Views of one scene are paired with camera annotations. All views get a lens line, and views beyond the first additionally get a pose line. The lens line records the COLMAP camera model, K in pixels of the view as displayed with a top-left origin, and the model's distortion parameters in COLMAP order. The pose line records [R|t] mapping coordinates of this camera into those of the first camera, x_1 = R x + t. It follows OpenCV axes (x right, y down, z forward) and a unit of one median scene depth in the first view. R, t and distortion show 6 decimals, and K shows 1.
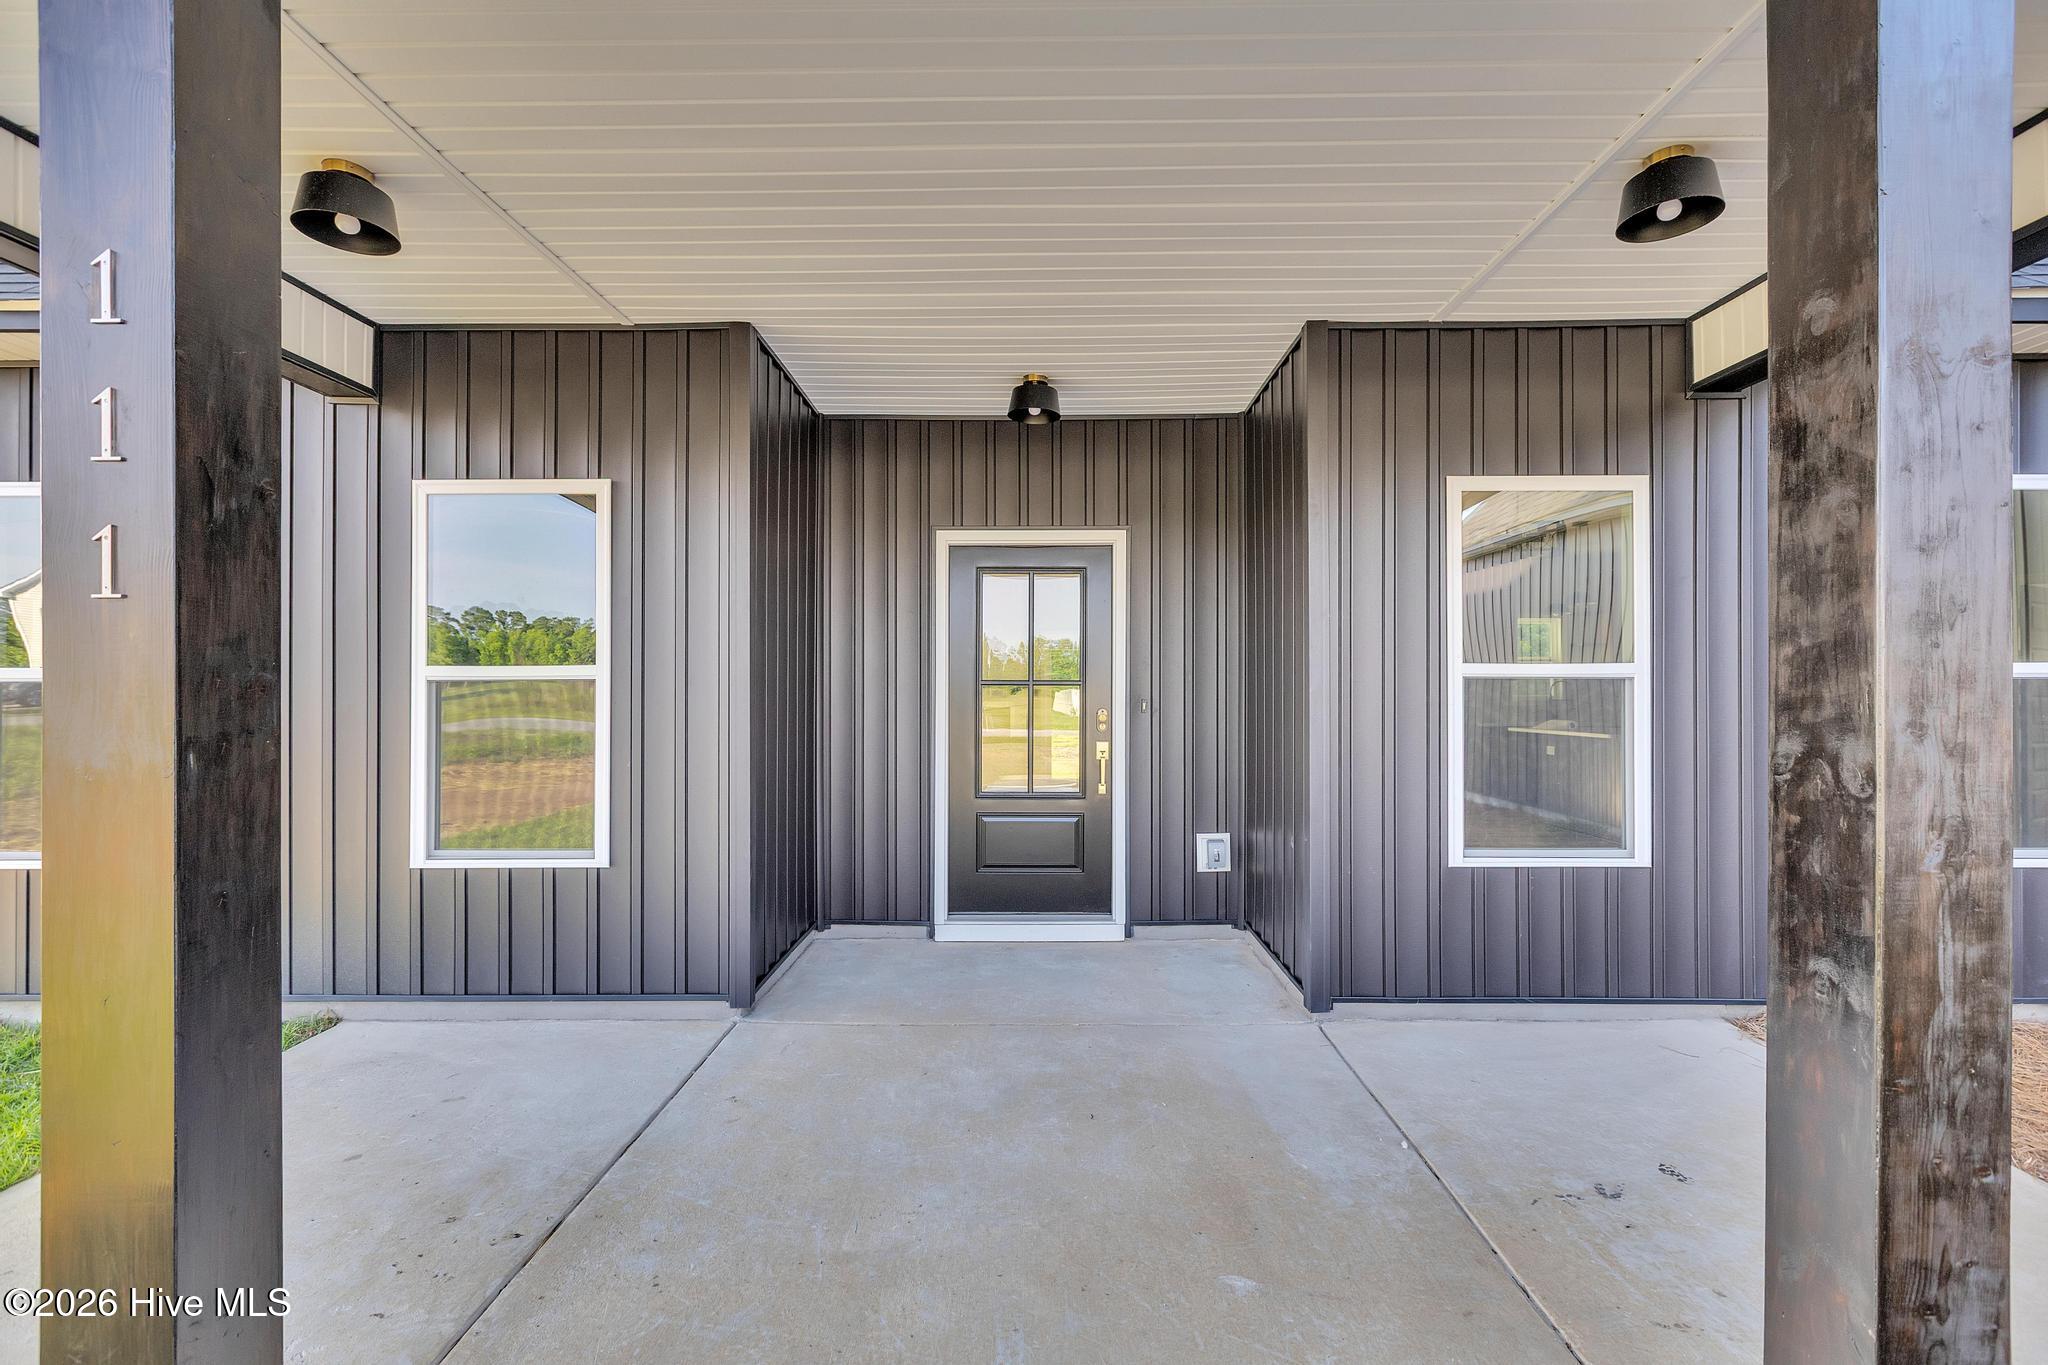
lens RADIAL K [[703.4, 0, 1017.5], [0, 703.4, 701.4], [0, 0, 1]] dist [0.000005, -0.000038]
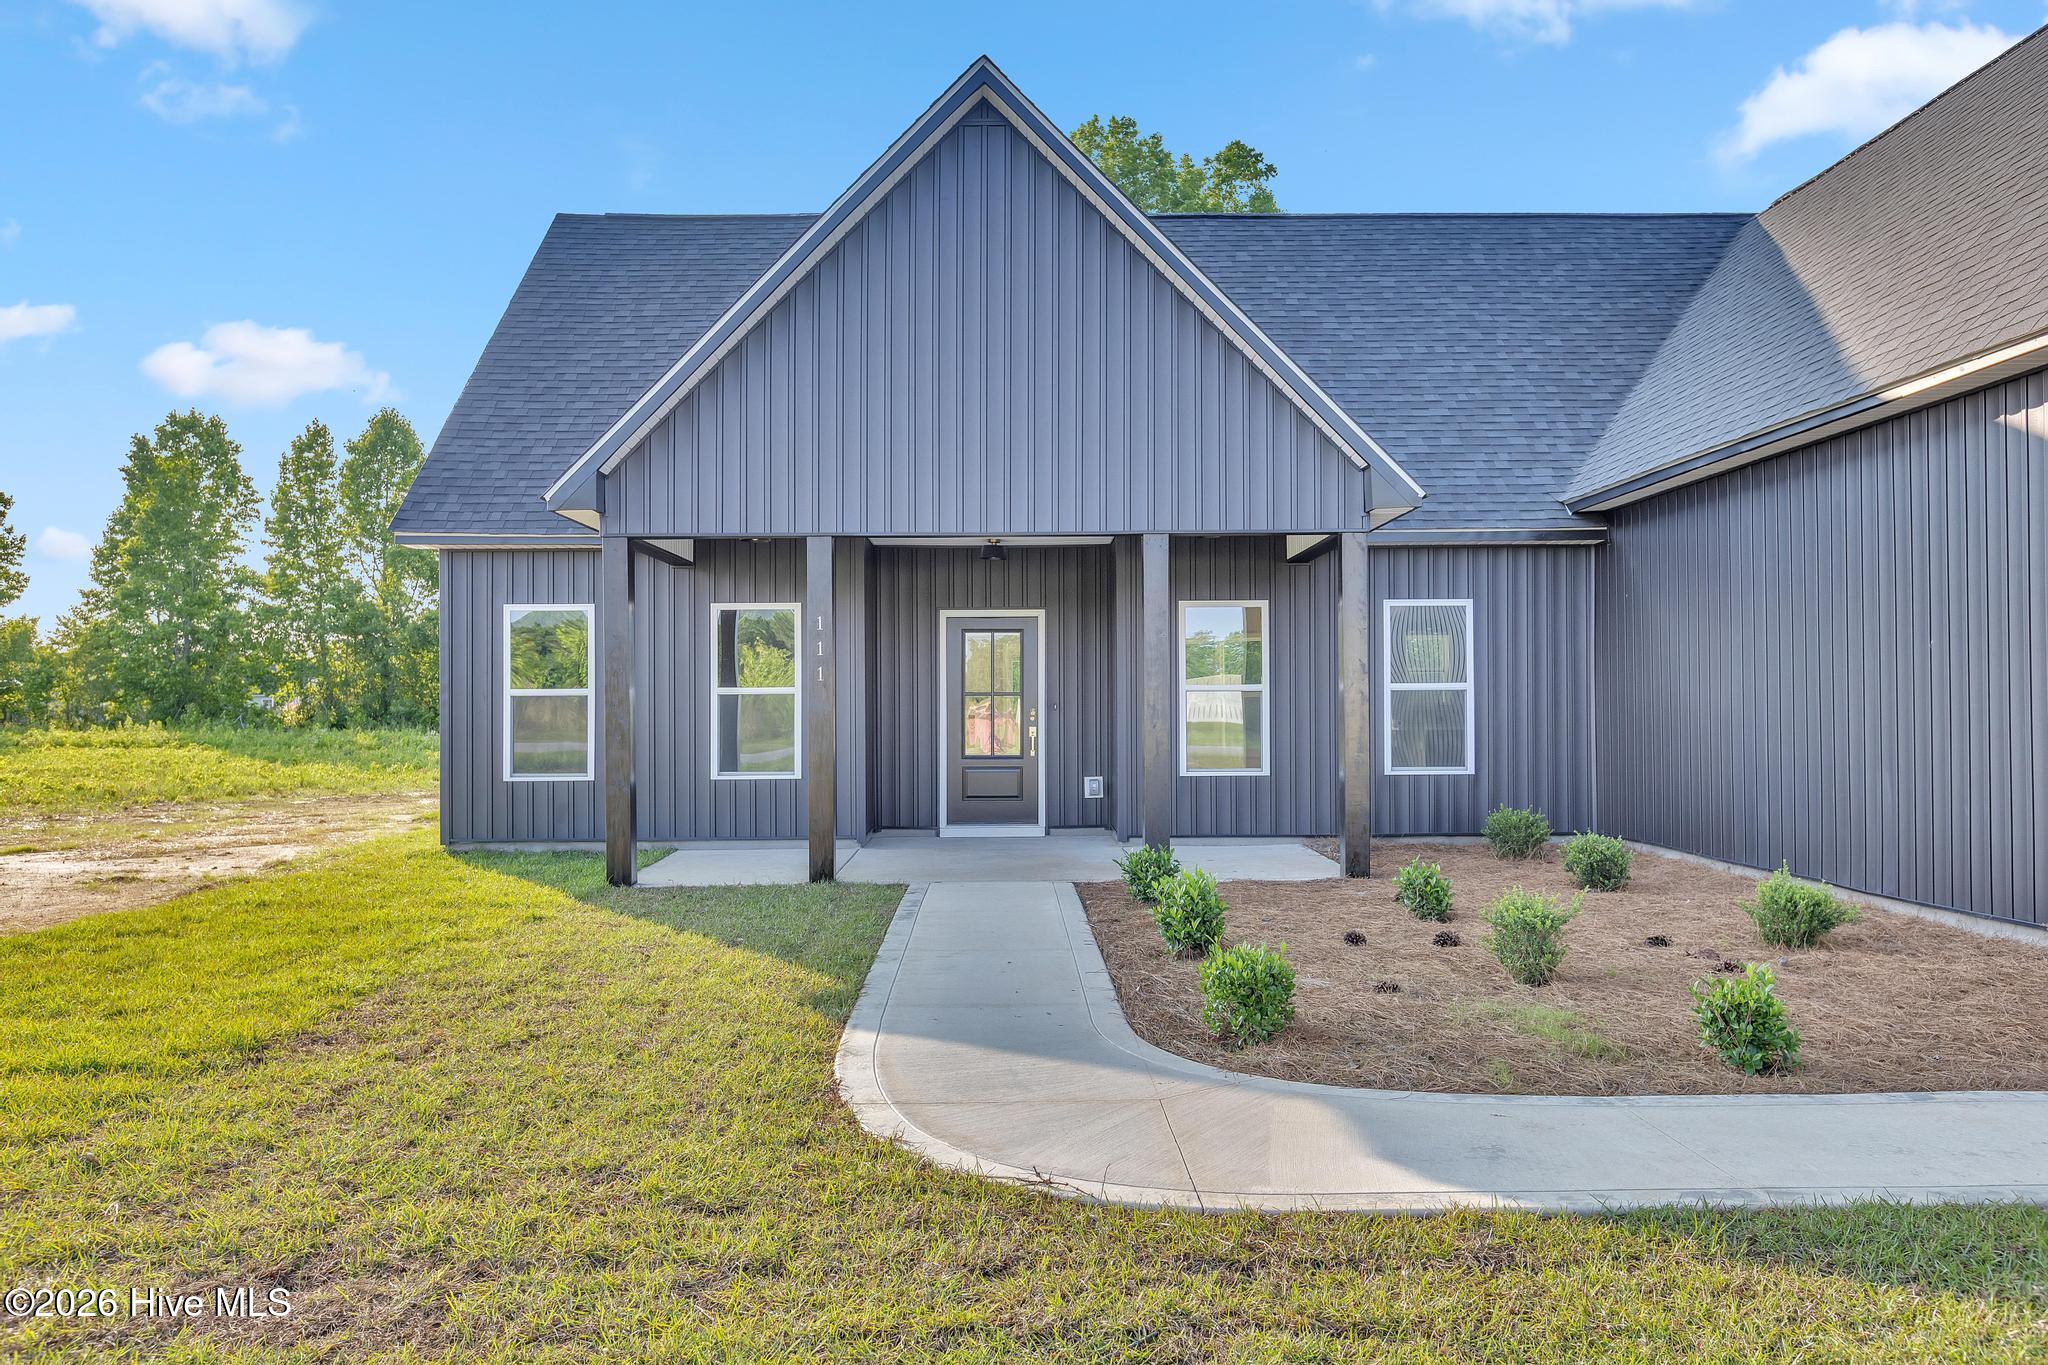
lens RADIAL K [[1268.2, 0, 1027.2], [0, 1268.2, 715.9], [0, 0, 1]] dist [0.002735, -0.016755]
pose [[0.999920, -0.002916, 0.012330, 0.067536], [0.002975, 0.999984, -0.004788, 0.045449], [-0.012316, 0.004825, 0.999913, -2.245216]]
